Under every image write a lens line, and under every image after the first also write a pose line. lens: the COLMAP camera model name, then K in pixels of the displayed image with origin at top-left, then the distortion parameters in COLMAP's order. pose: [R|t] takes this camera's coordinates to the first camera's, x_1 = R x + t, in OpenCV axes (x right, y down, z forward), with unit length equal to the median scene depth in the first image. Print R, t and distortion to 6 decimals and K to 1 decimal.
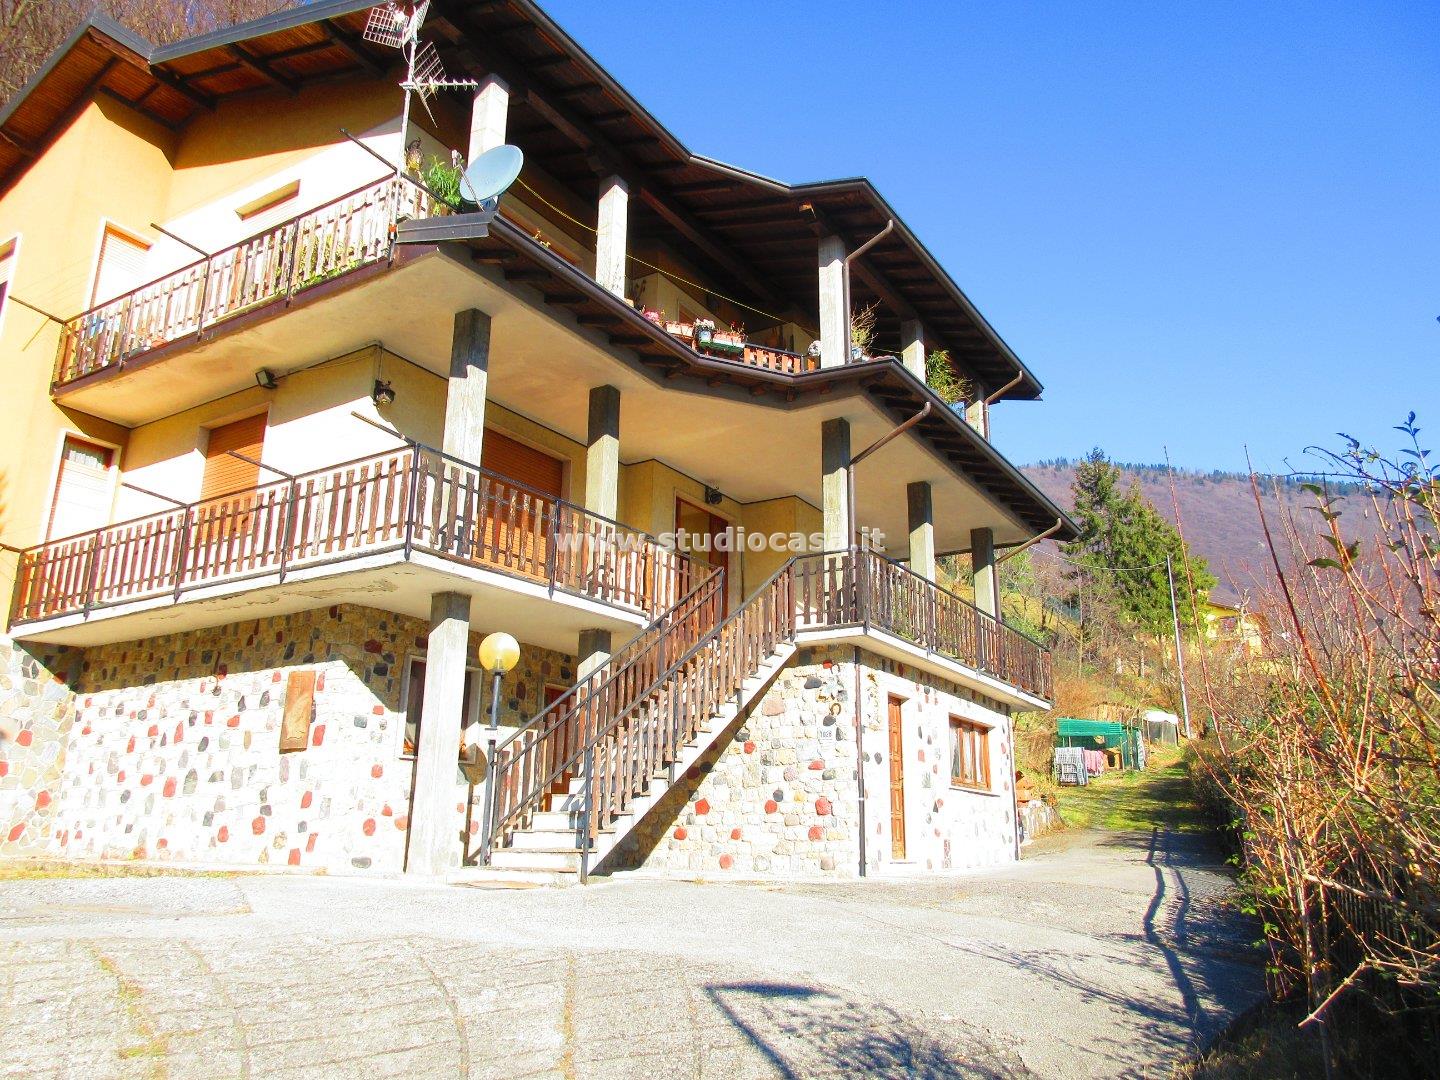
lens RADIAL K [[1070.6, 0, 720.0], [0, 1070.6, 540.0], [0, 0, 1]] dist [0.001527, -0.000353]
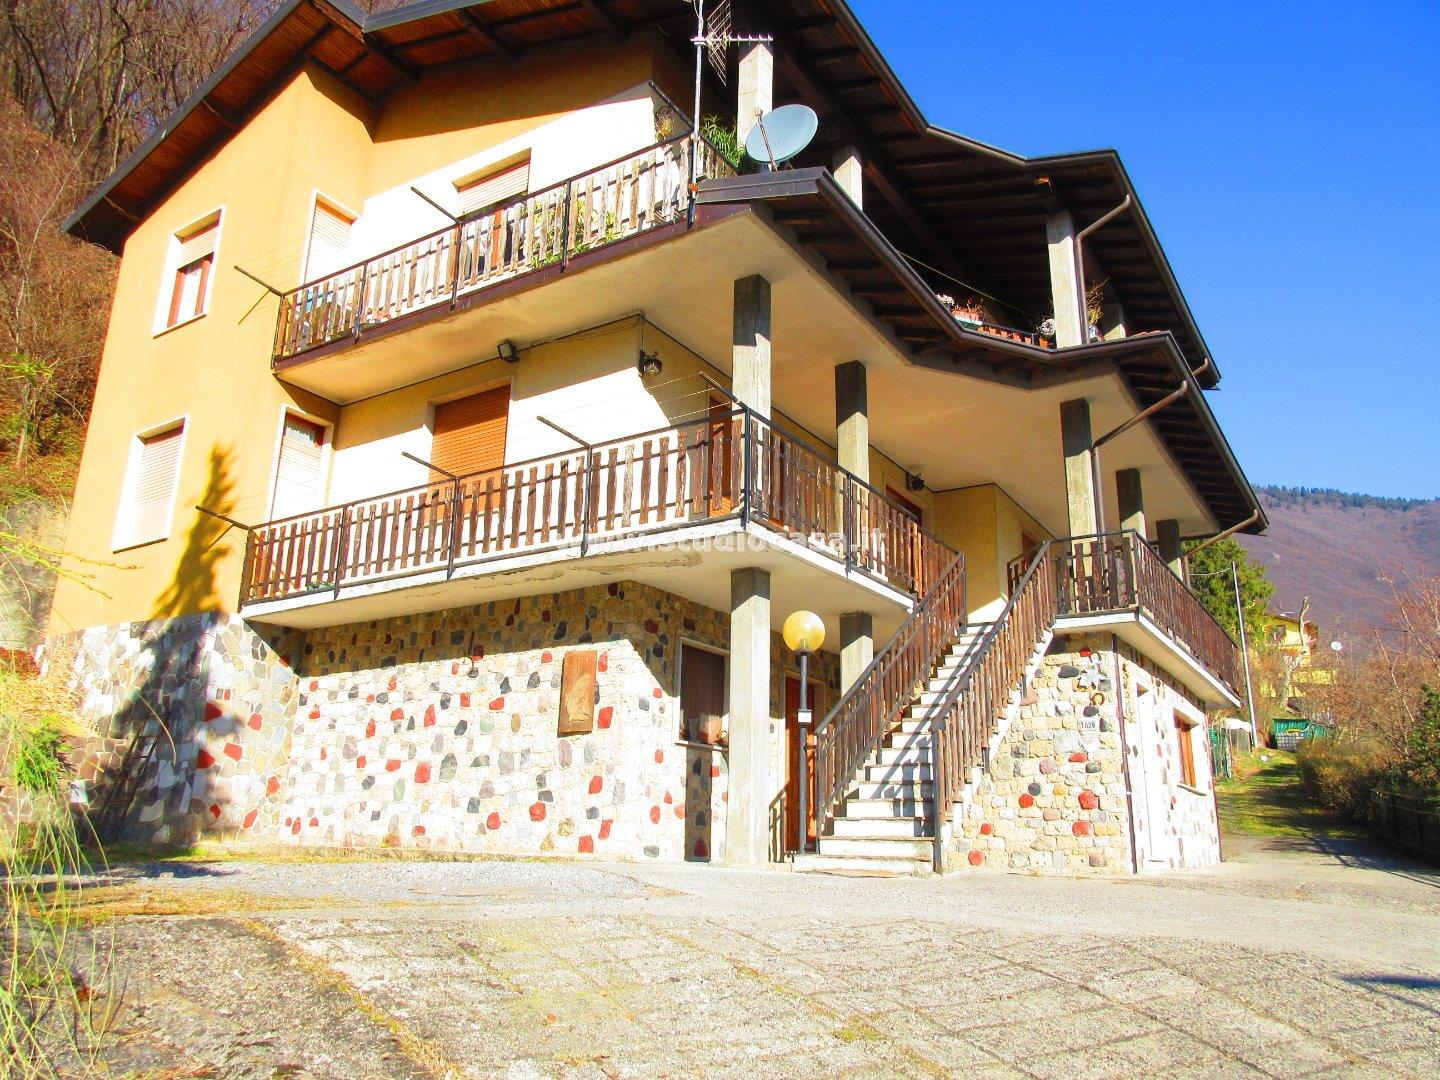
lens RADIAL K [[1070.6, 0, 720.0], [0, 1070.6, 540.0], [0, 0, 1]] dist [0.001527, -0.000353]
pose [[0.999932, 0.007385, -0.009024, -0.220235], [-0.007456, 0.999941, -0.007871, 0.025476], [0.008965, 0.007938, 0.999928, 0.036863]]
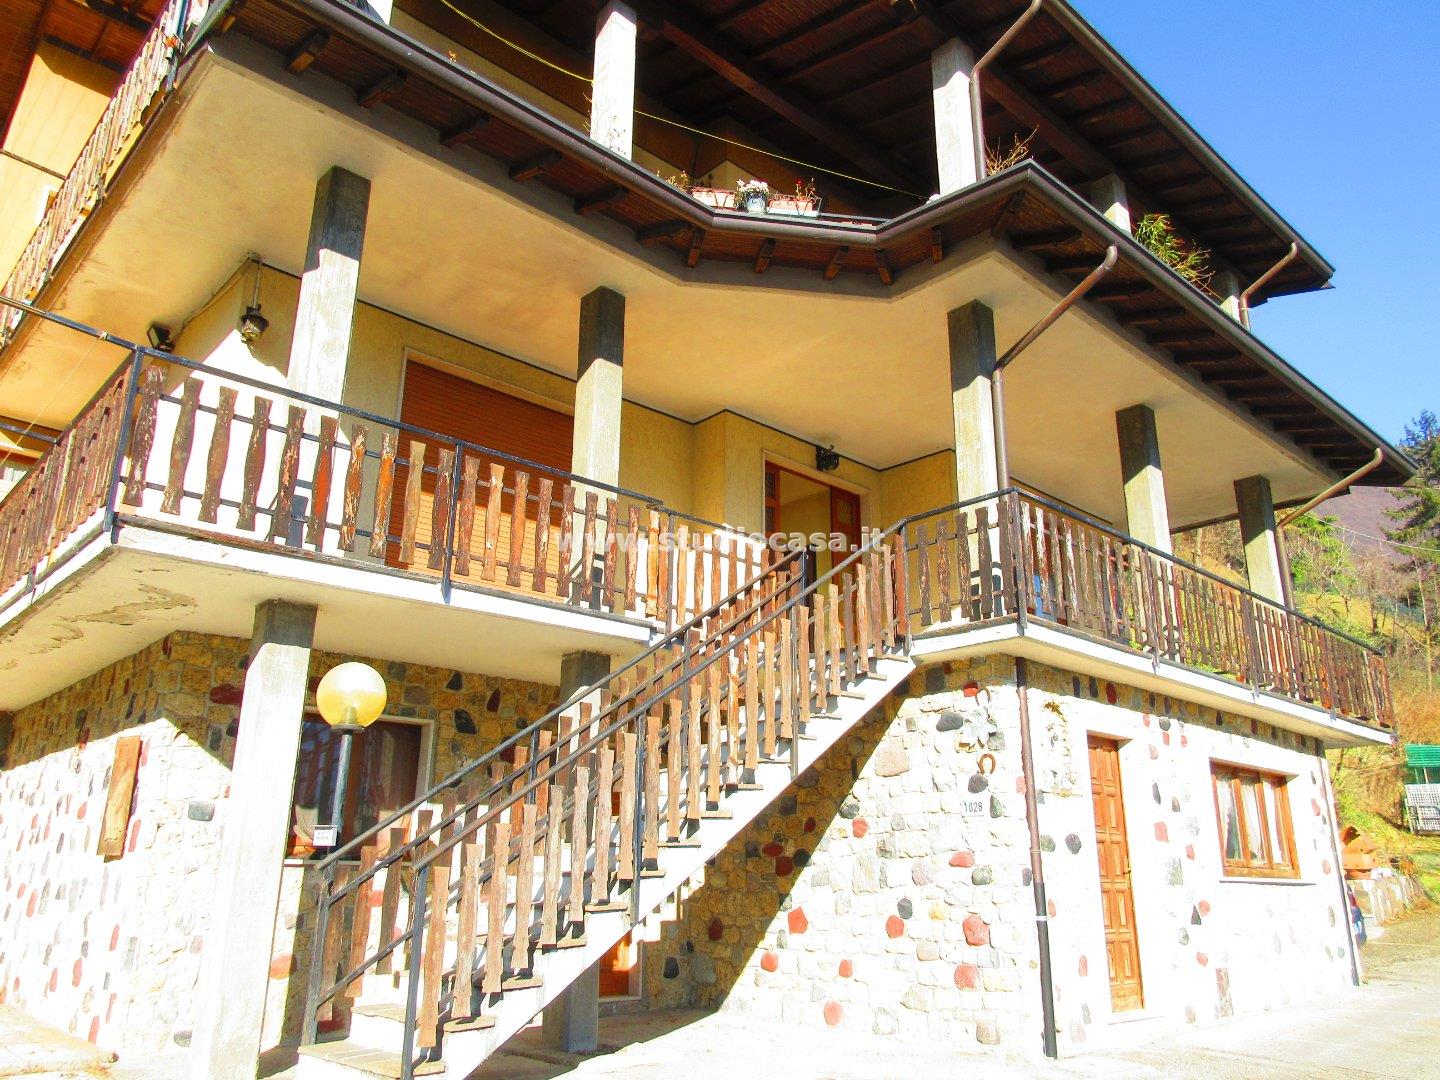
lens RADIAL K [[1070.6, 0, 720.0], [0, 1070.6, 540.0], [0, 0, 1]] dist [0.001527, -0.000353]
pose [[0.965879, -0.080866, -0.246046, 0.120033], [0.072592, 0.996454, -0.042530, 0.047302], [0.248613, 0.023218, 0.968325, 0.376594]]
